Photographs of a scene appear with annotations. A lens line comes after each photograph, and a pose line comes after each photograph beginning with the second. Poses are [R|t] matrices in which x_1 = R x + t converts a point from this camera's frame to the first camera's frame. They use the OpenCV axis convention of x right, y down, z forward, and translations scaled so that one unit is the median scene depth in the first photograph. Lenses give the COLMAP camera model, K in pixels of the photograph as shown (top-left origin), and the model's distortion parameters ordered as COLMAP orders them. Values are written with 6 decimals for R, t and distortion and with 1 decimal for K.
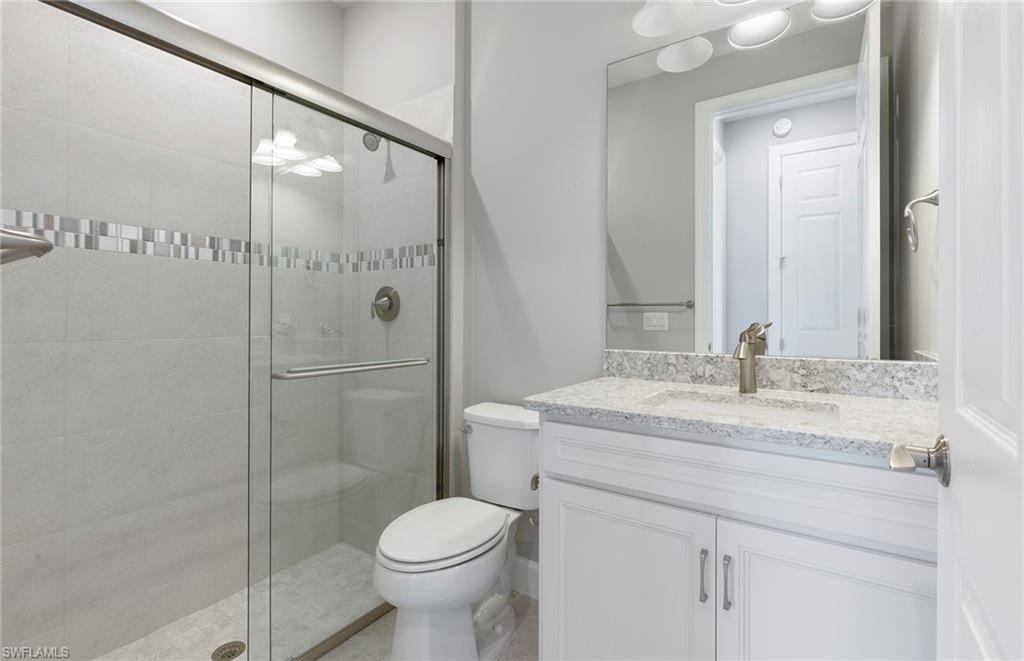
lens RADIAL K [[466.6, 0, 517.4], [0, 466.6, 327.8], [0, 0, 1]] dist [0.012567, -0.000029]
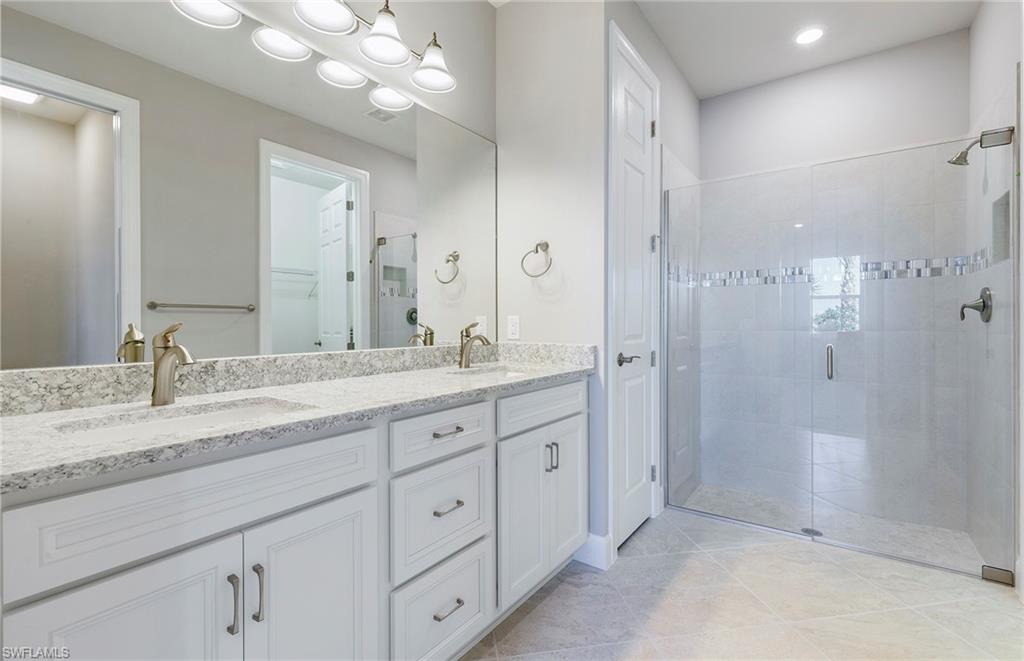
lens RADIAL K [[466.6, 0, 517.4], [0, 466.6, 327.8], [0, 0, 1]] dist [0.012567, -0.000029]
pose [[0.012140, -0.009715, 0.999879, -0.507424], [0.022330, 0.999706, 0.009443, 0.001508], [-0.999677, 0.022213, 0.012353, 0.439335]]
